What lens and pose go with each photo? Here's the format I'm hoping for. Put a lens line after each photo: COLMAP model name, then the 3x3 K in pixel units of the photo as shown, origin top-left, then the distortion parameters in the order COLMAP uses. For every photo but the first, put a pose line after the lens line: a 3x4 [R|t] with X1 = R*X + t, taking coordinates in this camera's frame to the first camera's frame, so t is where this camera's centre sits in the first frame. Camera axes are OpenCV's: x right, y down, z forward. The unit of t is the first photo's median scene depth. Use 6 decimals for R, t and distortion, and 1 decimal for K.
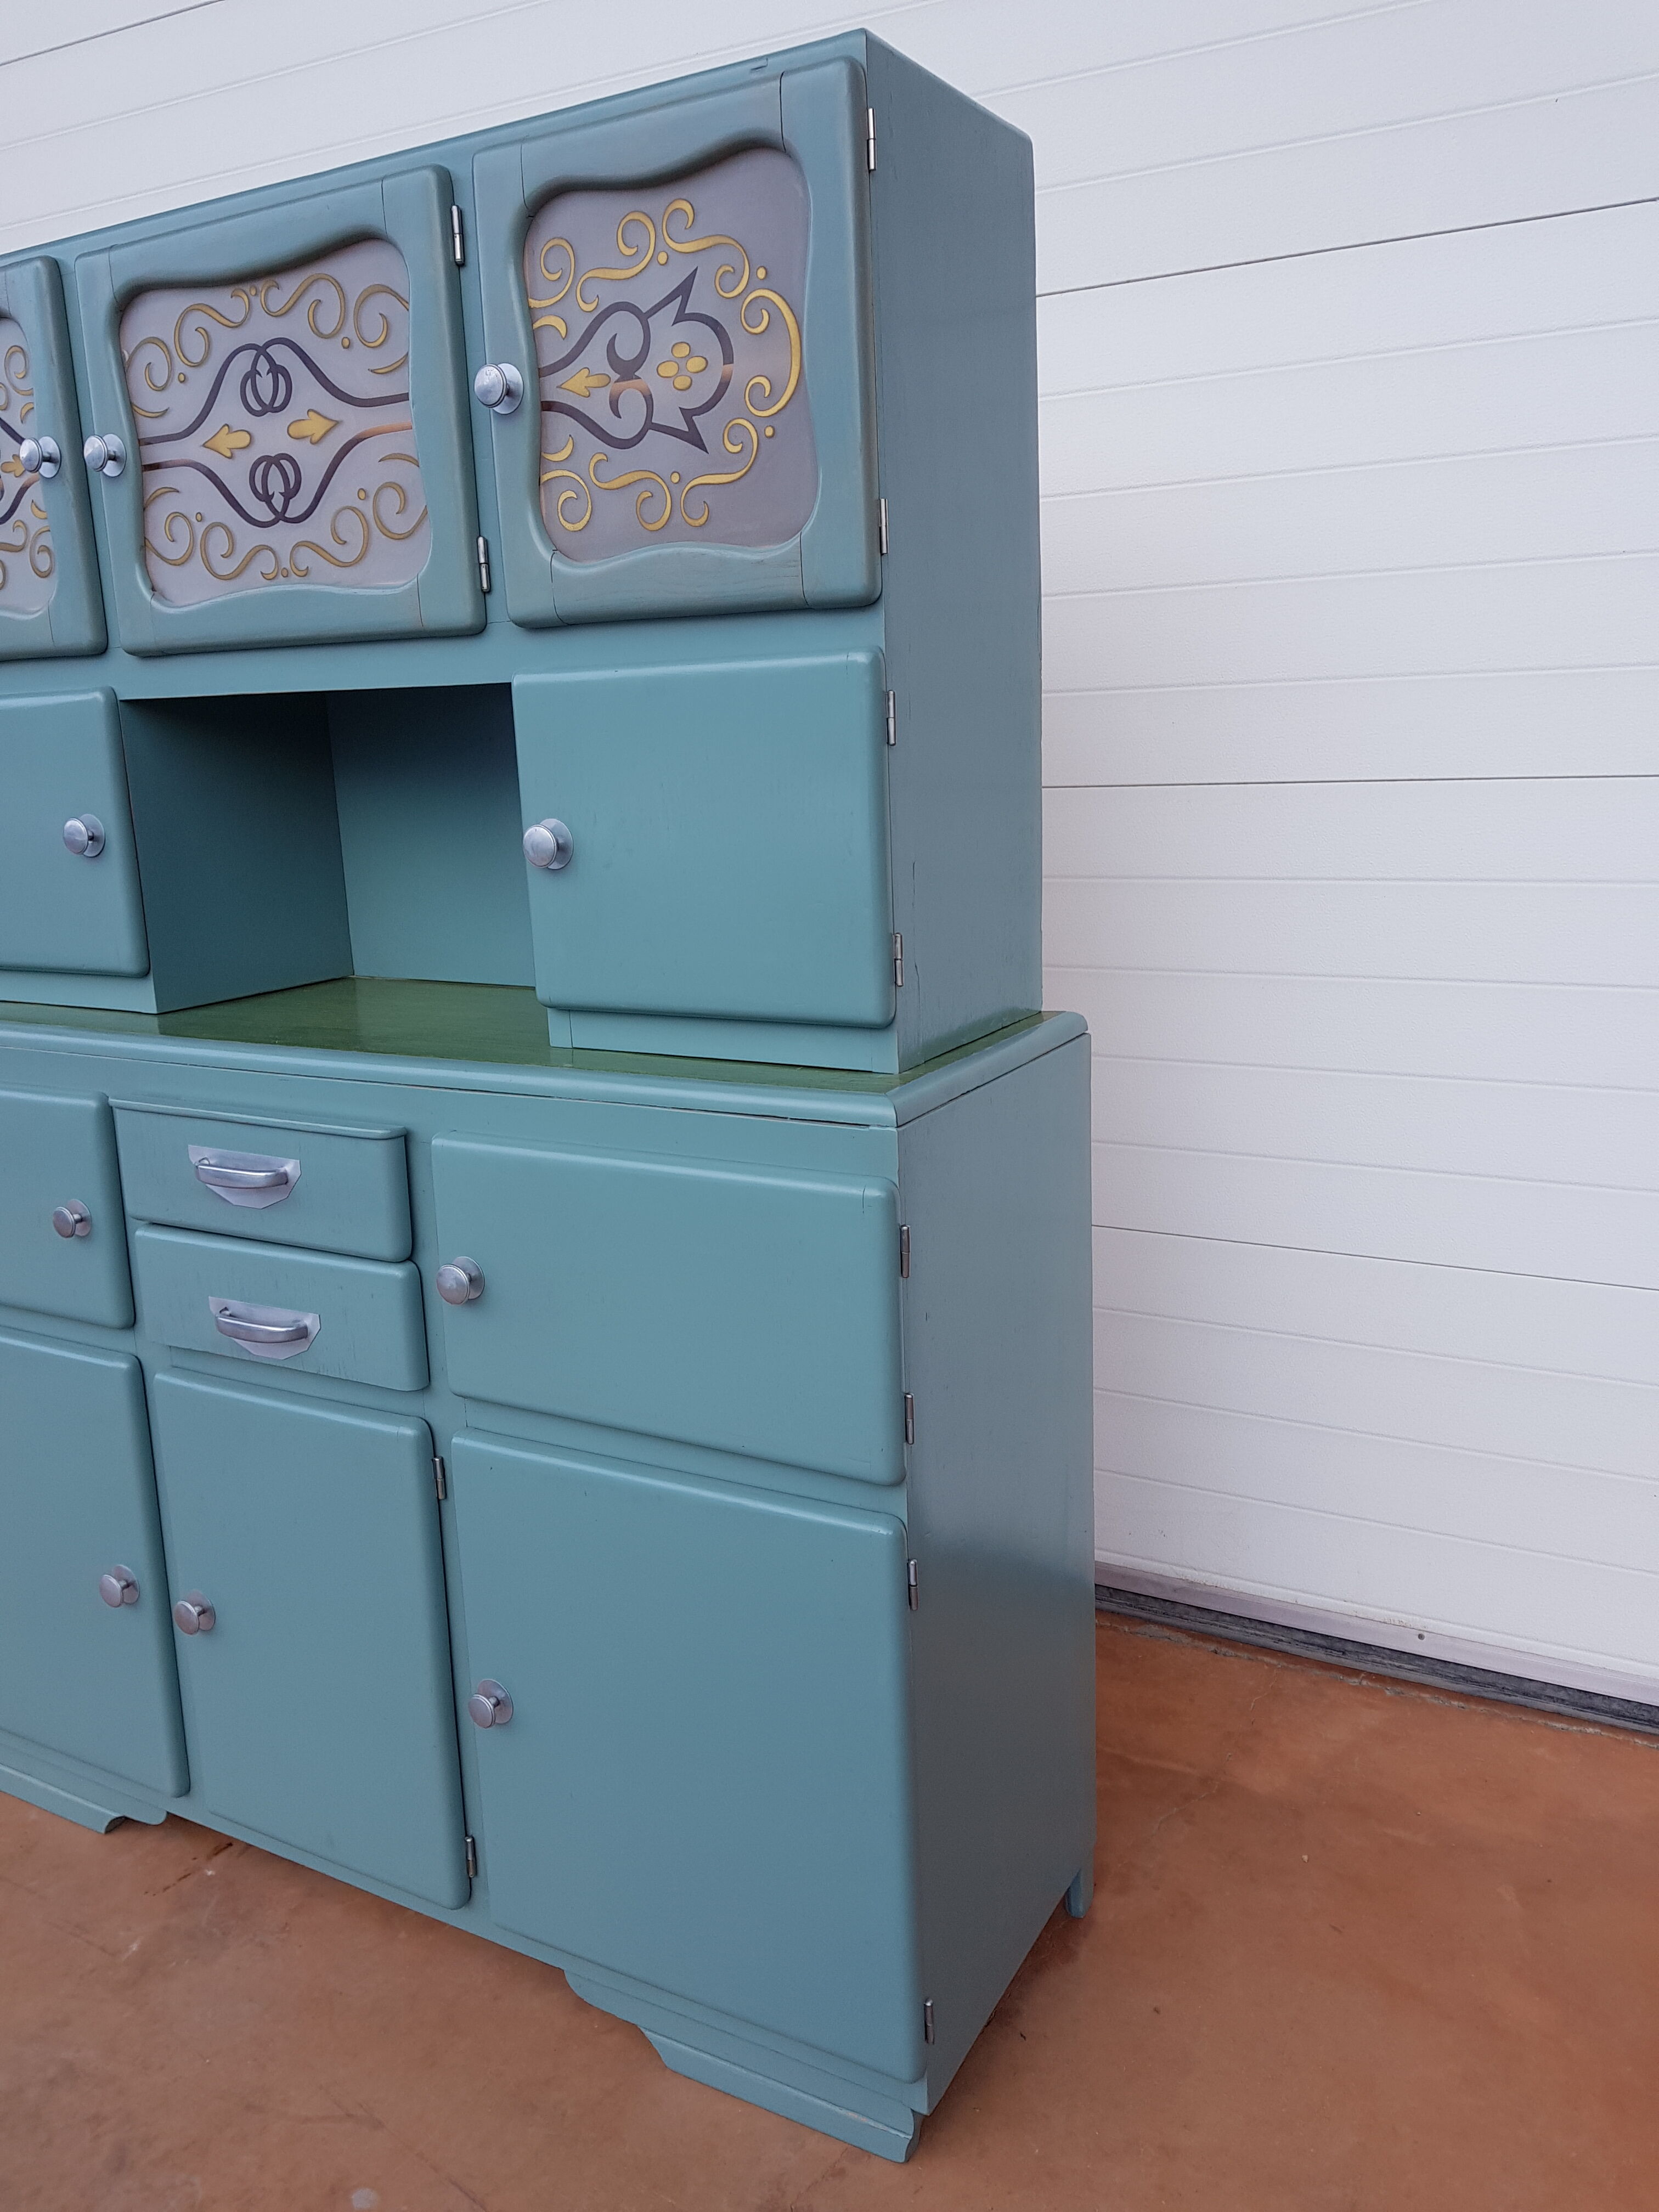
lens RADIAL K [[1812.3, 0, 825.6], [0, 1812.3, 1078.4], [0, 0, 1]] dist [0.050779, -0.003736]
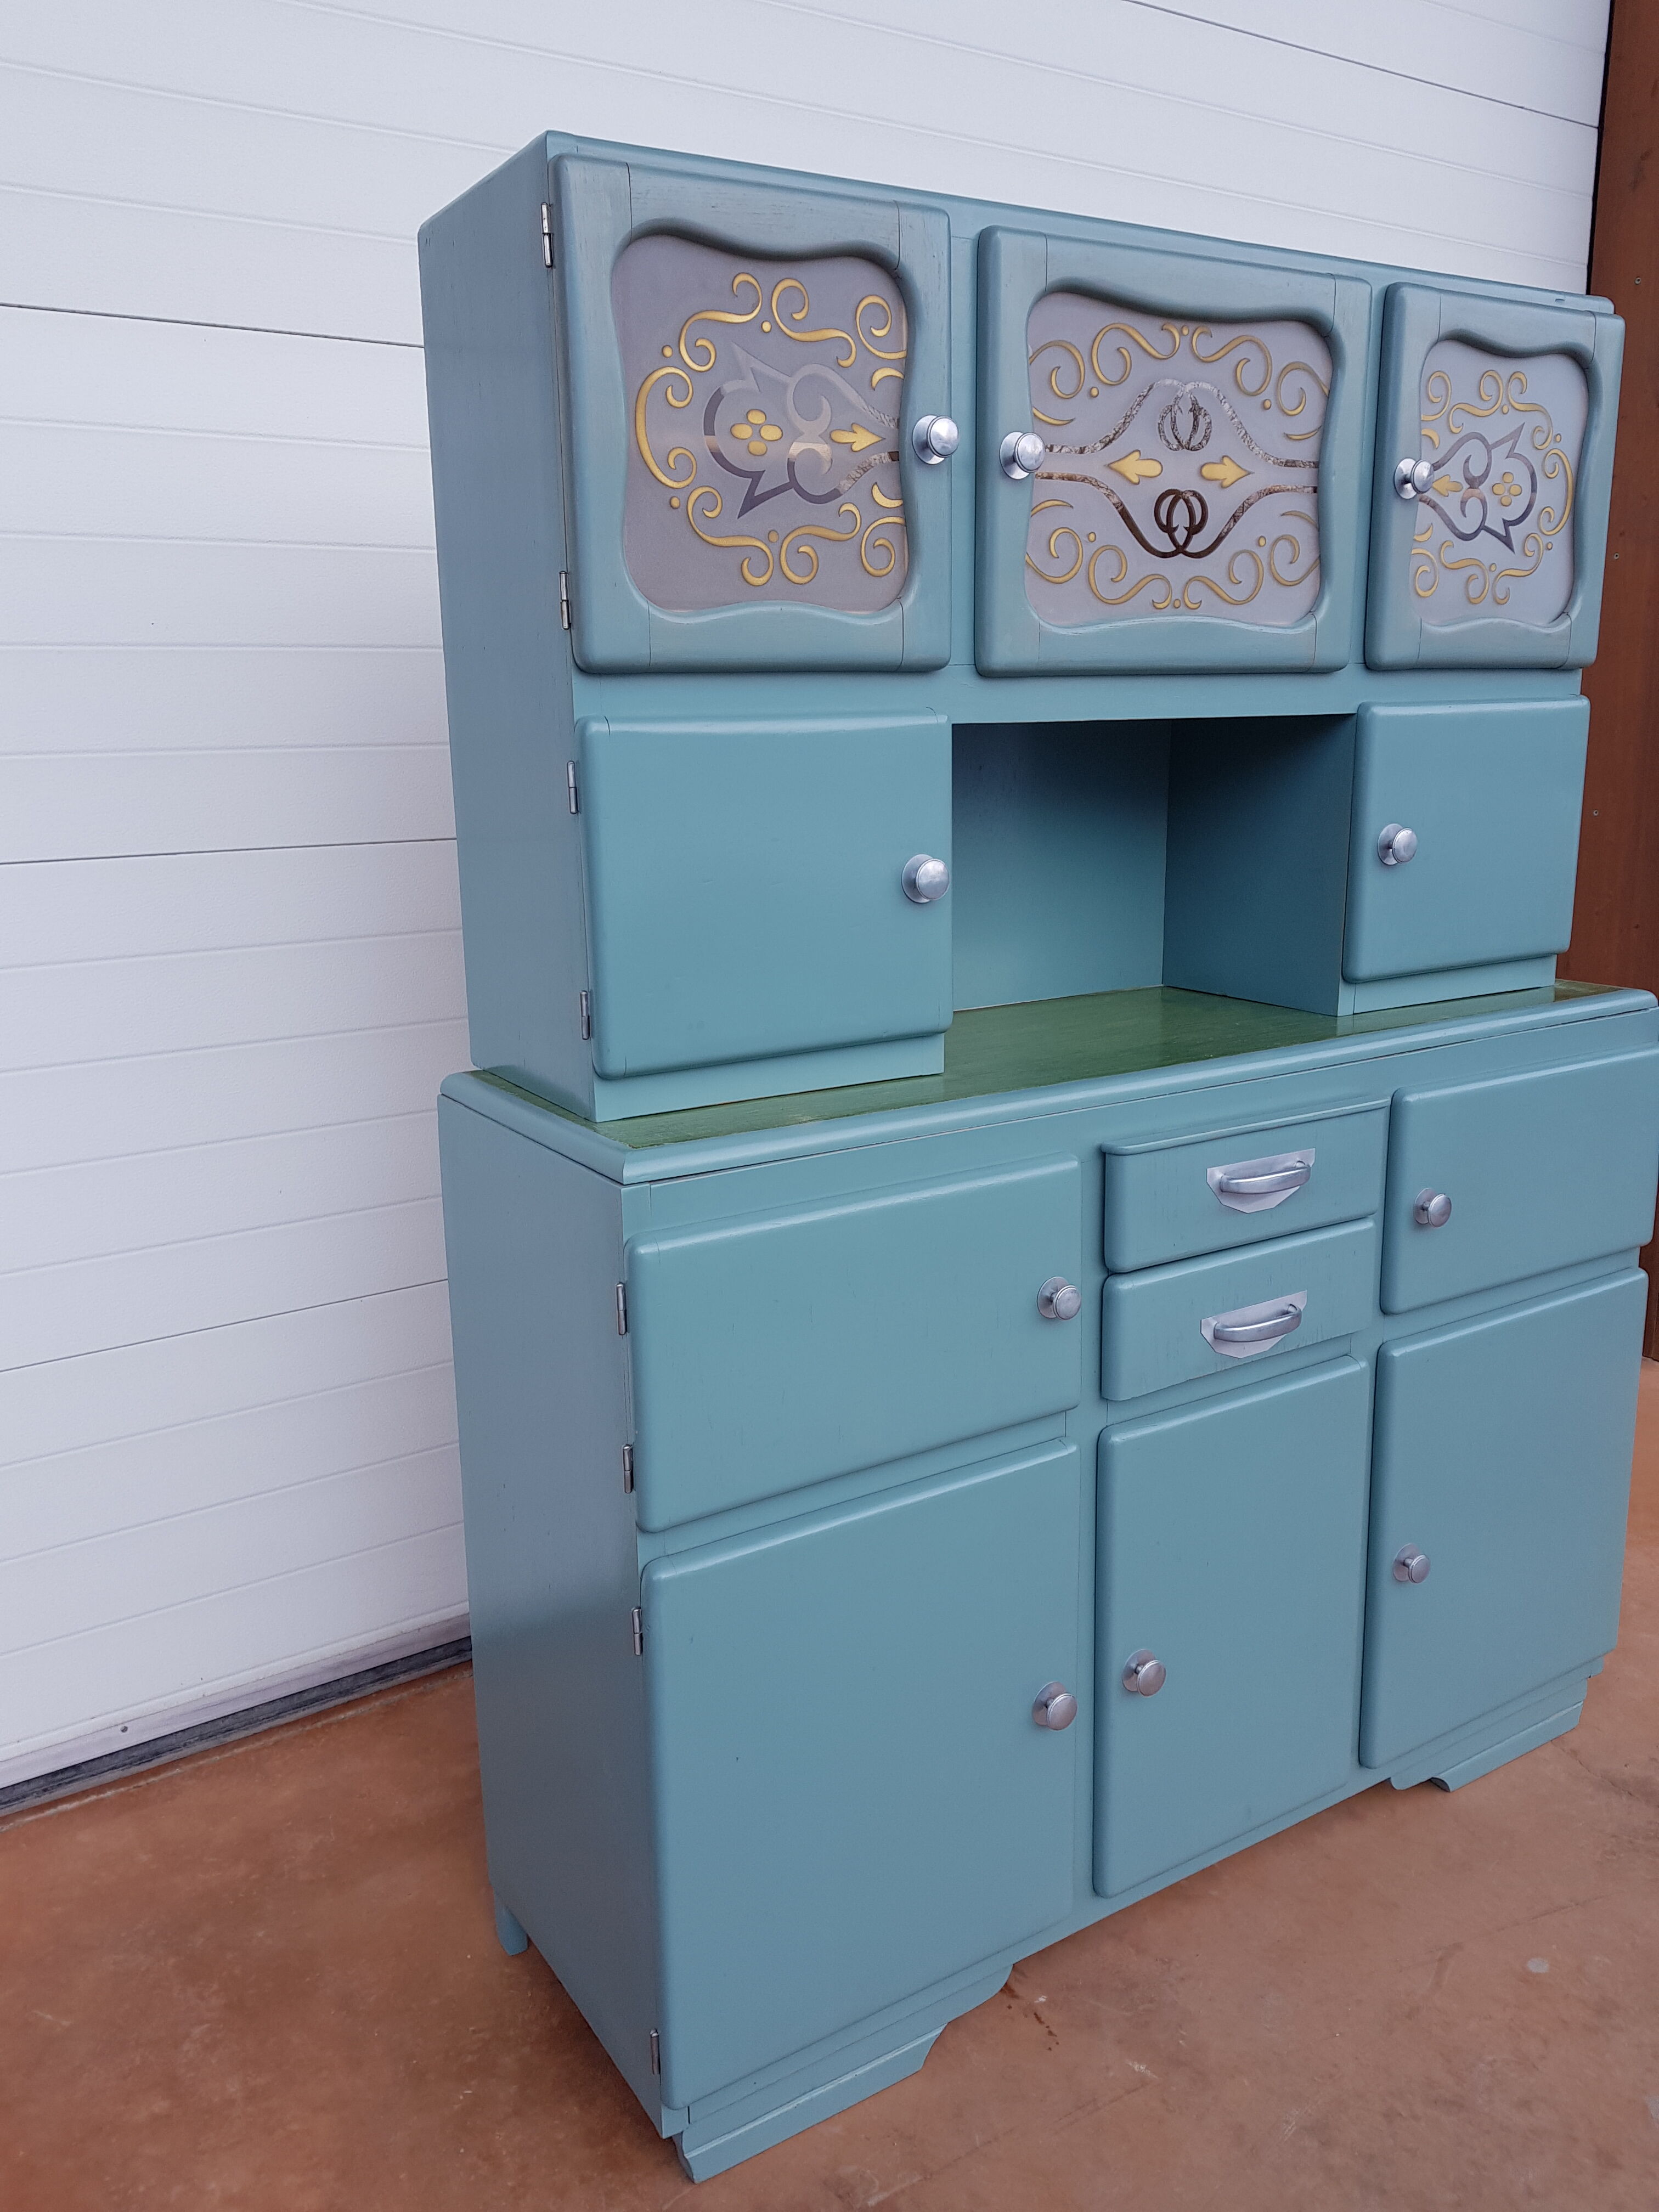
lens RADIAL K [[1712.1, 0, 829.5], [0, 1712.1, 1106.0], [0, 0, 1]] dist [0.045133, -0.004049]
pose [[0.444442, -0.158207, 0.881727, -1.318844], [0.189482, 0.978613, 0.080080, -0.116349], [-0.875538, 0.131481, 0.464914, 0.773849]]
